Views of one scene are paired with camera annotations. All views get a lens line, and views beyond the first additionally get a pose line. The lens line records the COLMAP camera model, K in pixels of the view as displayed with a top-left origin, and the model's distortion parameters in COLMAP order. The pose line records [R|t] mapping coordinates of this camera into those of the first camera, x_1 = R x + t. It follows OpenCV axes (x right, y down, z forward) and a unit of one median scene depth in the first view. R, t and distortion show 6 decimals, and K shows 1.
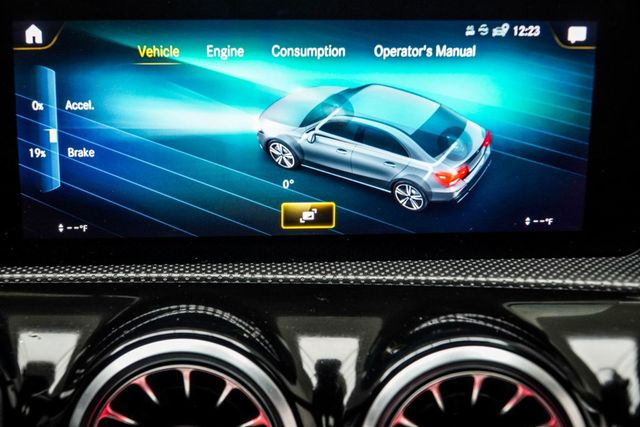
lens RADIAL K [[914.9, 0, 315.6], [0, 914.9, 197.2], [0, 0, 1]] dist [-0.004541, 0.000000]
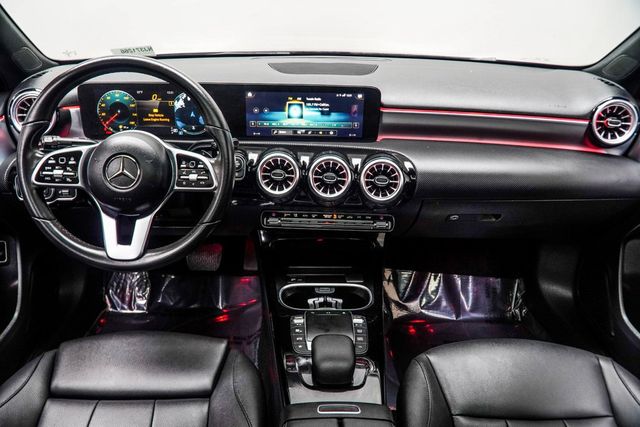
lens RADIAL K [[492.4, 0, 320.6], [0, 492.4, 216.0], [0, 0, 1]] dist [-0.005572, -0.014153]
pose [[0.997683, 0.036799, -0.057230, 0.257573], [-0.026858, 0.985815, 0.165670, 0.022211], [0.062515, -0.163749, 0.984519, -1.740385]]
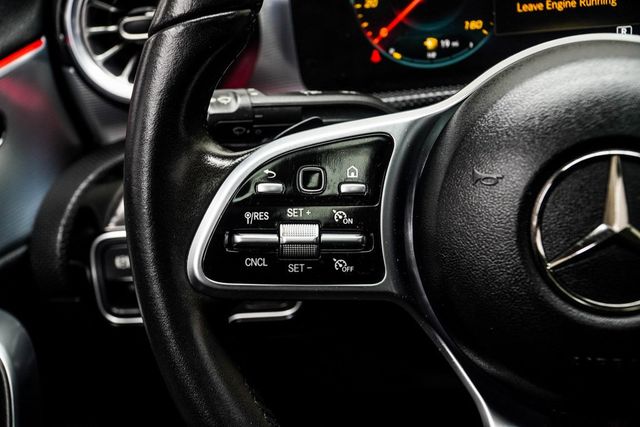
lens RADIAL K [[914.9, 0, 319.2], [0, 914.9, 213.7], [0, 0, 1]] dist [-0.004541, 0.000000]
pose [[0.955506, -0.008064, -0.294860, -0.779875], [0.046426, 0.991278, 0.123336, 0.094587], [0.291294, -0.131537, 0.947547, -0.449954]]
